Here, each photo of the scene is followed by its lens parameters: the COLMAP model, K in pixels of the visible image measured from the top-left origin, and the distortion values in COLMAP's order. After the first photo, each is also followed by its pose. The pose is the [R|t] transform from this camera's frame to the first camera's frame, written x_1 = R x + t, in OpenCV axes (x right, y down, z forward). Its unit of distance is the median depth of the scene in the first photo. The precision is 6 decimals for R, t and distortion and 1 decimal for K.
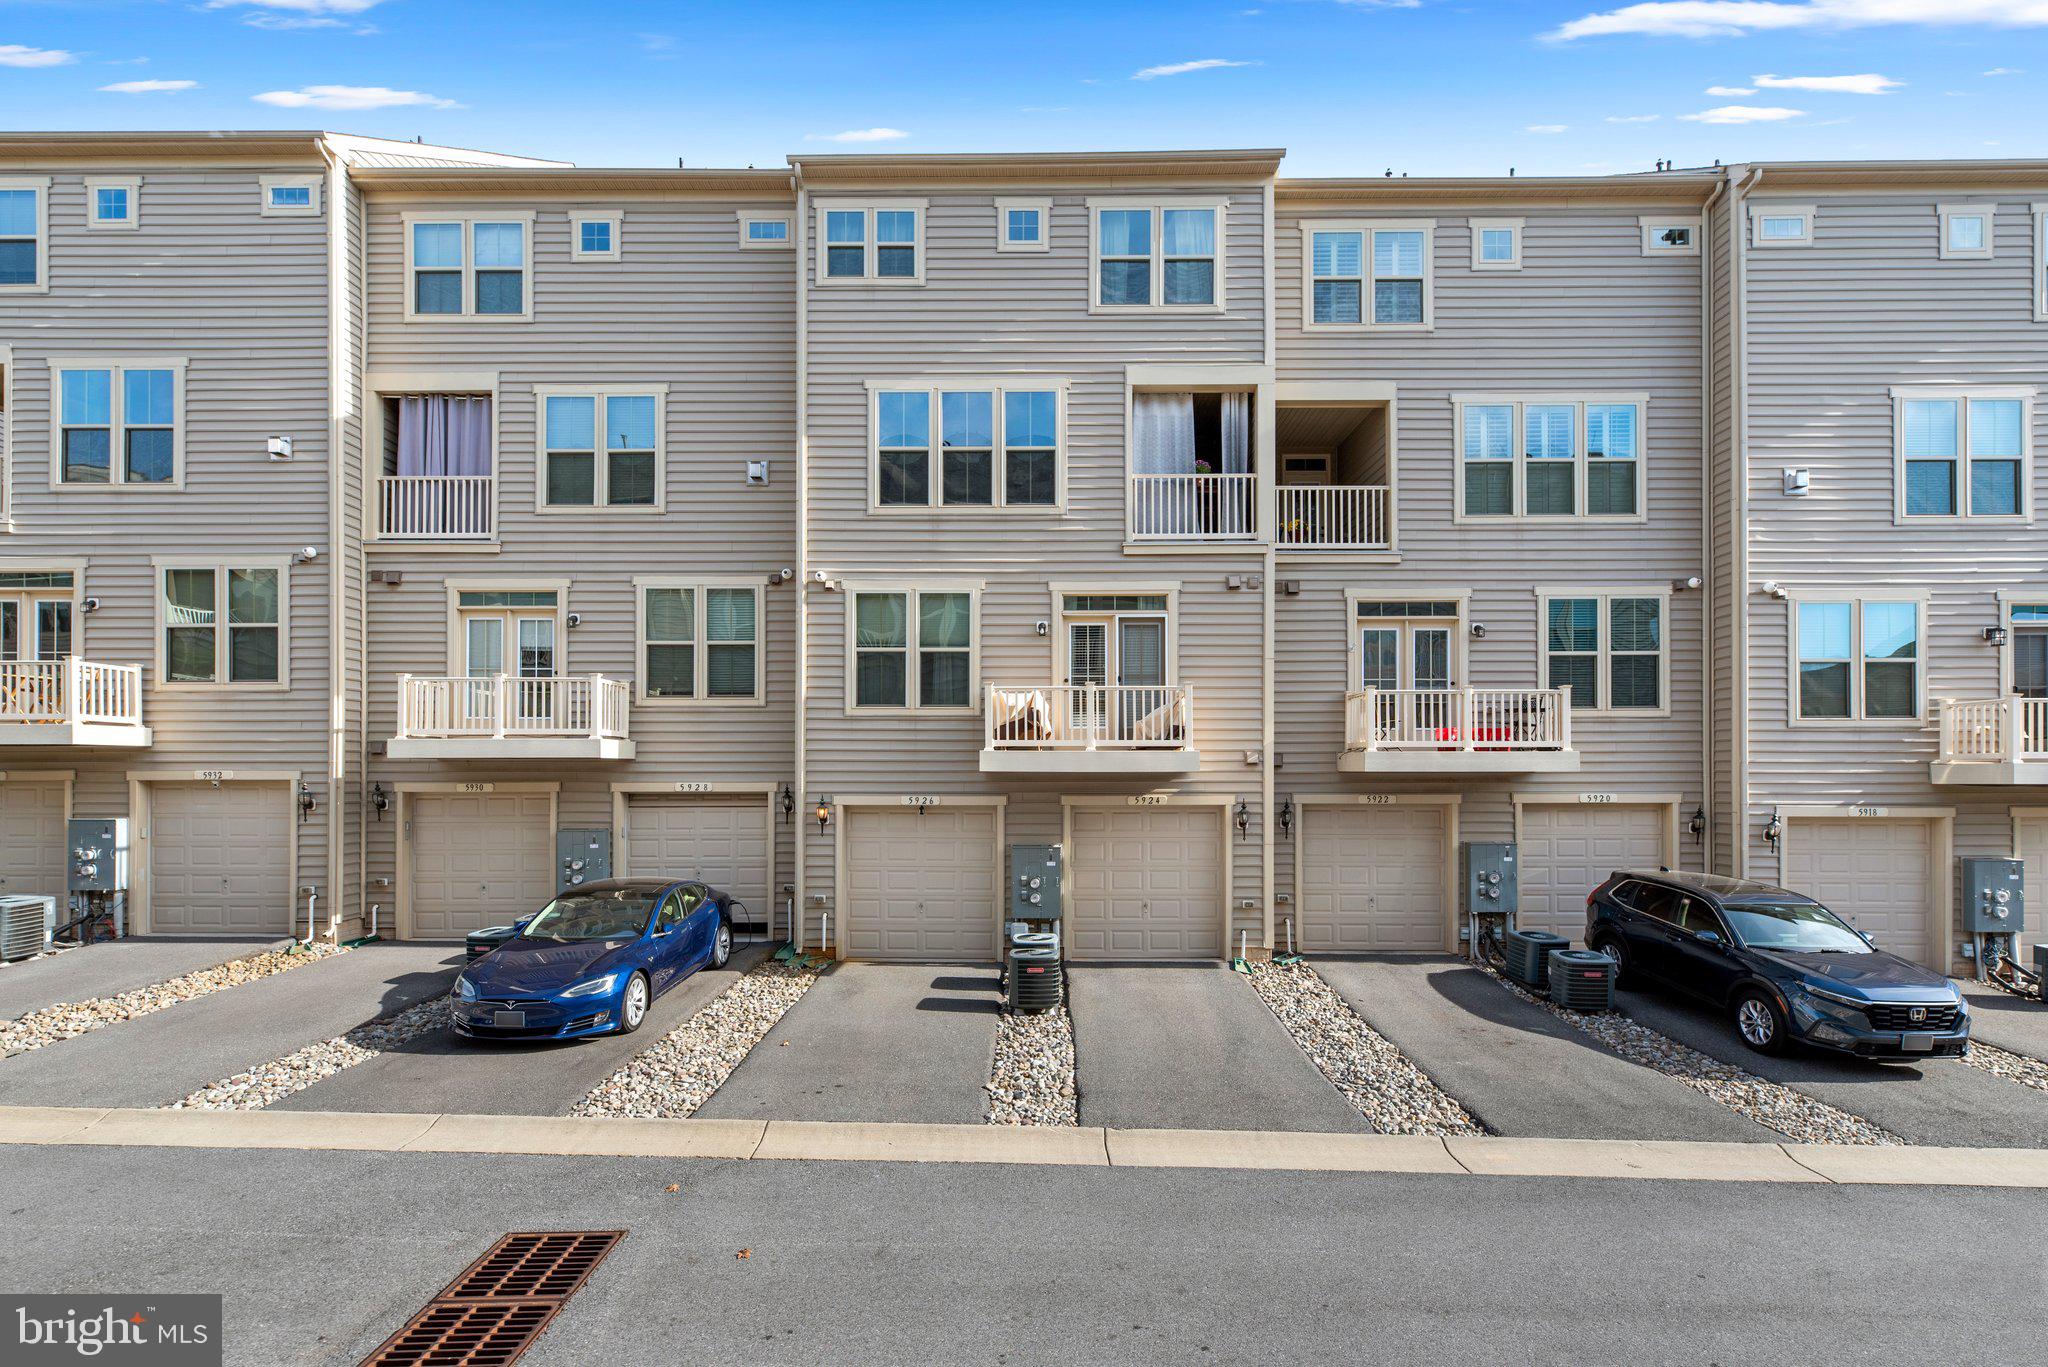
lens RADIAL K [[915.9, 0, 970.7], [0, 915.9, 674.7], [0, 0, 1]] dist [0.000246, 0.002198]
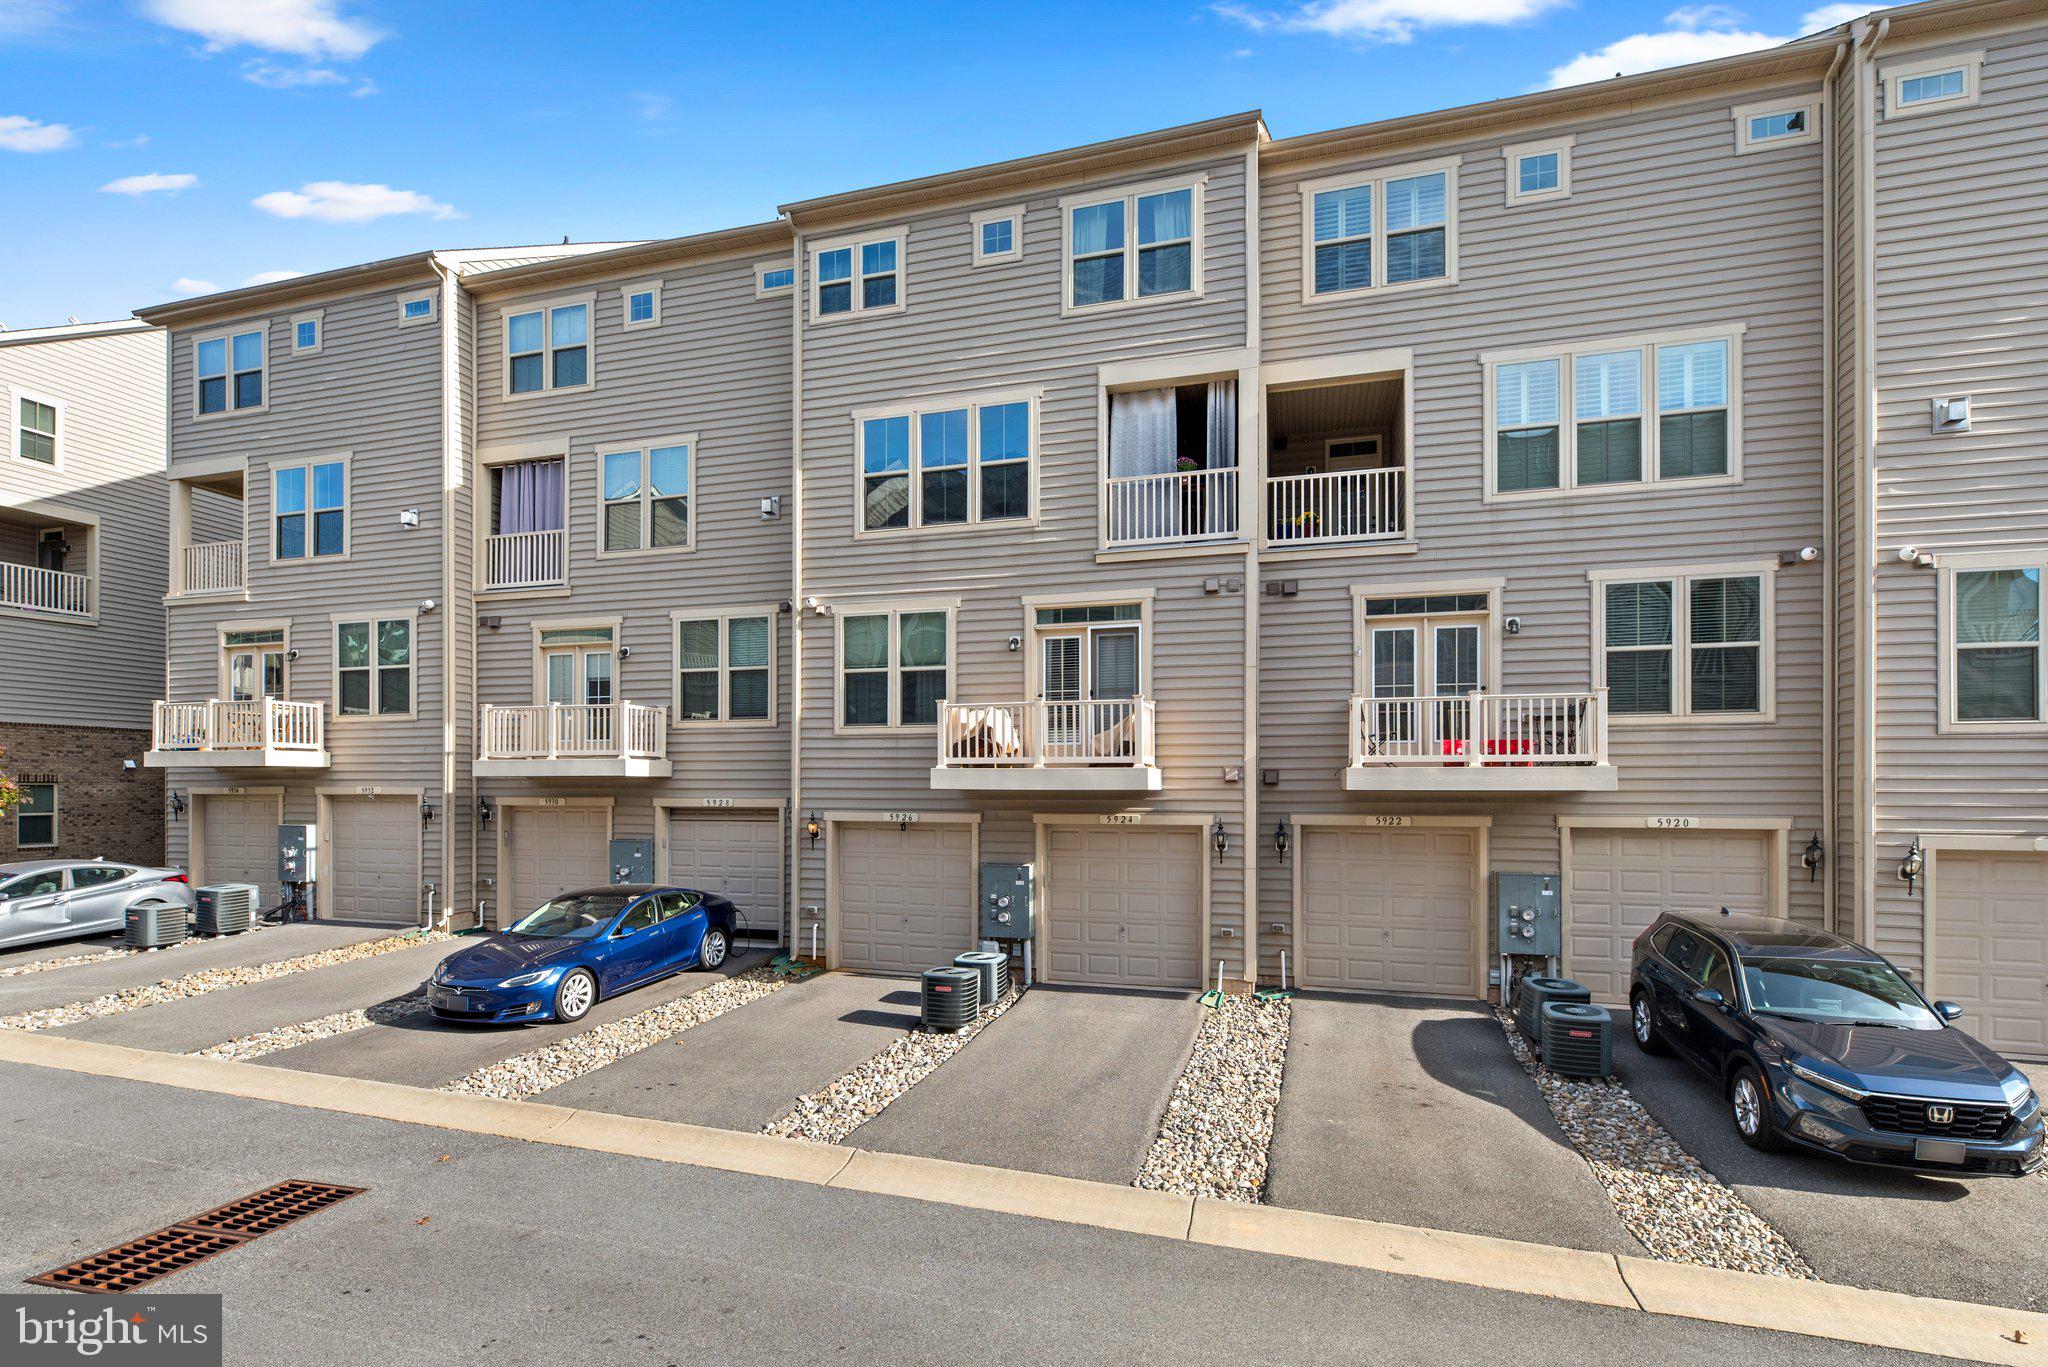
lens RADIAL K [[915.9, 0, 1030.0], [0, 915.9, 691.0], [0, 0, 1]] dist [0.000246, 0.002198]
pose [[0.964483, -0.025919, -0.262870, 0.344277], [0.026346, 0.999651, -0.001900, 0.002544], [0.262828, -0.005093, 0.964829, 0.051773]]
